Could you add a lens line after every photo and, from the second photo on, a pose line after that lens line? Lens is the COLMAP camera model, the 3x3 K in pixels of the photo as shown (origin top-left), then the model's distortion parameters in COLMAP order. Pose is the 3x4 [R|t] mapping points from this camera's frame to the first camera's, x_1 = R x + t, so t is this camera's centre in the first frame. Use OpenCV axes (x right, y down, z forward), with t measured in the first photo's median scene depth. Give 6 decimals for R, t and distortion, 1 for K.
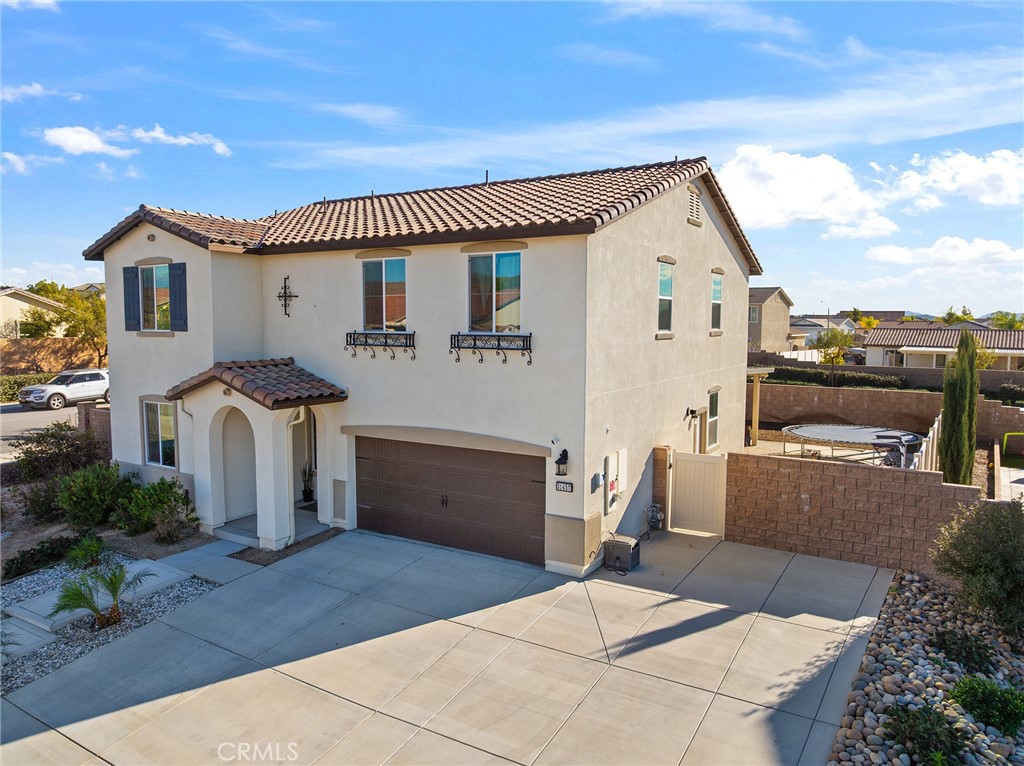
lens RADIAL K [[723.9, 0, 515.7], [0, 723.9, 385.2], [0, 0, 1]] dist [-0.044234, 0.014929]
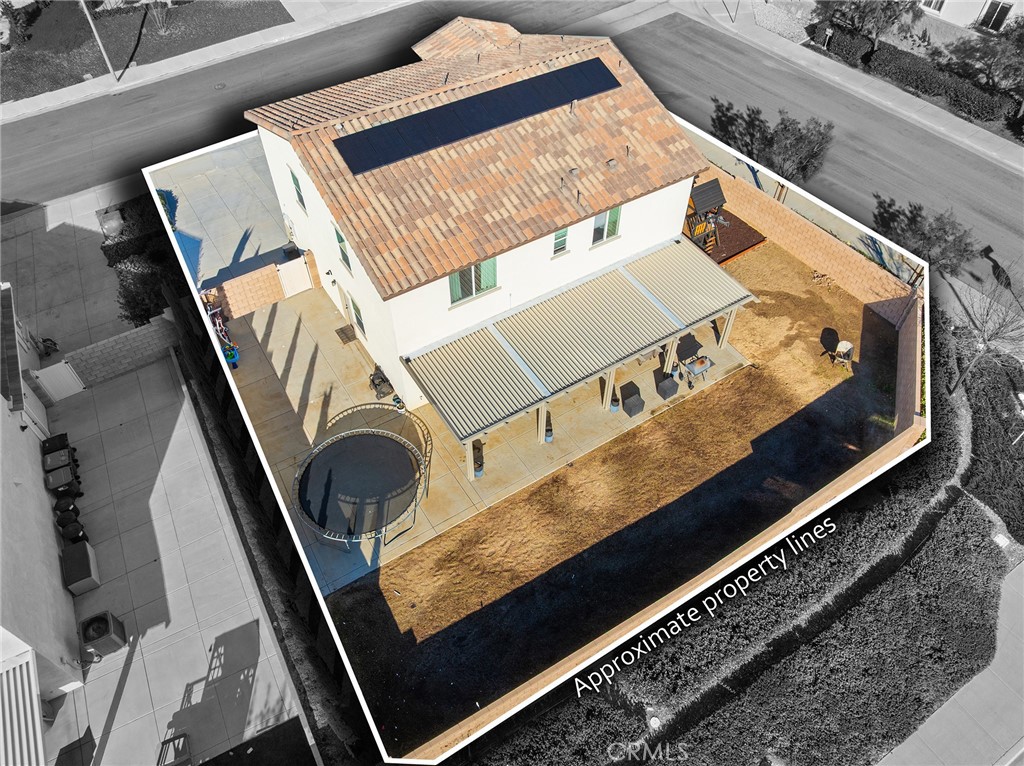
lens RADIAL K [[723.9, 0, 514.5], [0, 723.9, 382.8], [0, 0, 1]] dist [-0.044234, 0.014929]
pose [[-0.446850, 0.673941, -0.588327, 1.351321], [-0.085712, 0.622358, 0.778025, -1.255011], [0.890493, 0.398088, -0.220336, 2.118390]]
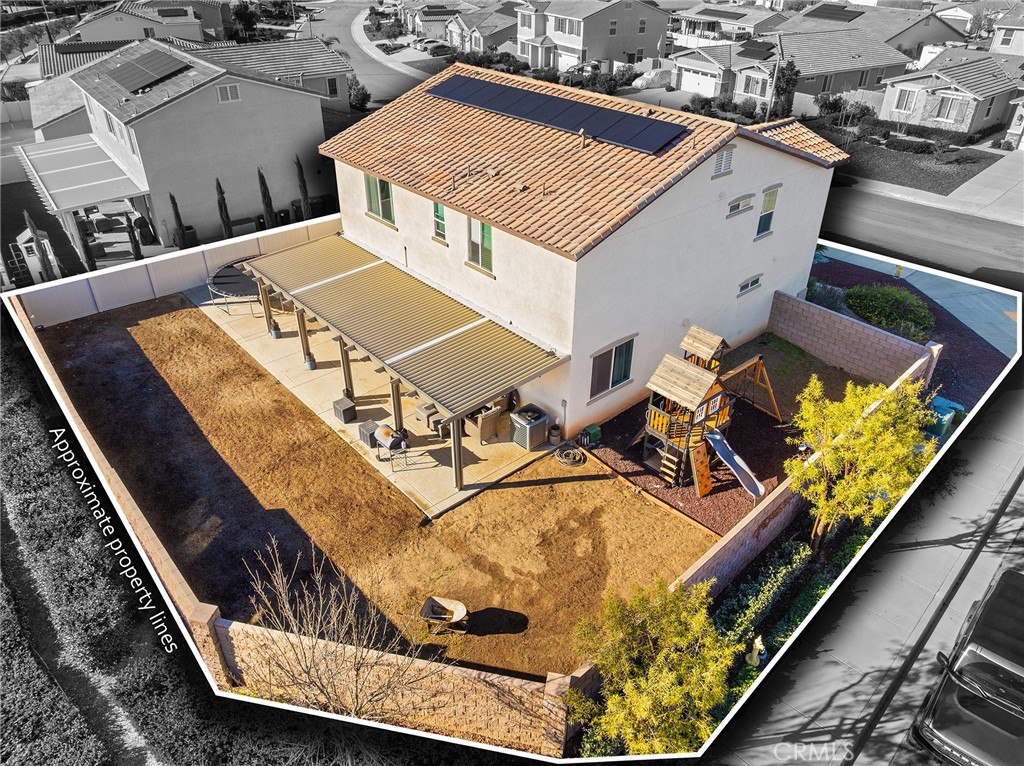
lens RADIAL K [[723.9, 0, 518.7], [0, 723.9, 380.8], [0, 0, 1]] dist [-0.044234, 0.014929]
pose [[-0.953003, -0.177034, 0.245852, -0.460161], [0.010728, 0.791273, 0.611369, -0.838197], [-0.302770, 0.585274, -0.752187, 2.984332]]
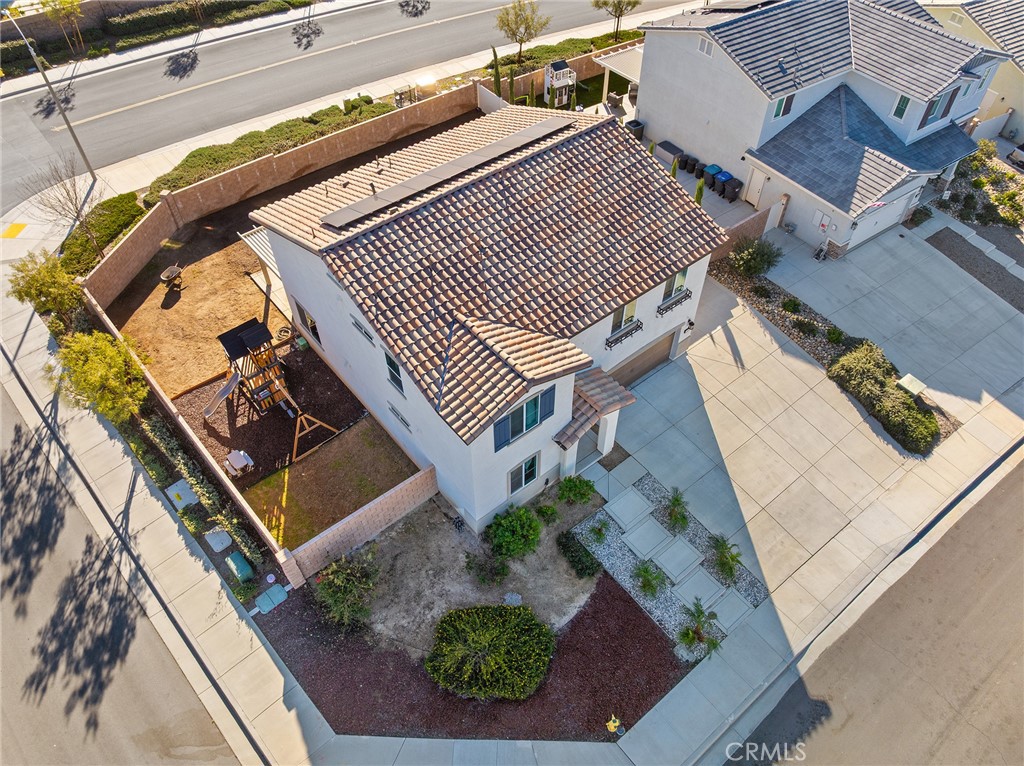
lens RADIAL K [[723.9, 0, 516.7], [0, 723.9, 386.8], [0, 0, 1]] dist [-0.044234, 0.014929]
pose [[0.337147, -0.717781, 0.609199, -1.422149], [0.088111, 0.668301, 0.738654, -1.278446], [-0.937320, -0.195357, 0.288560, 0.698212]]
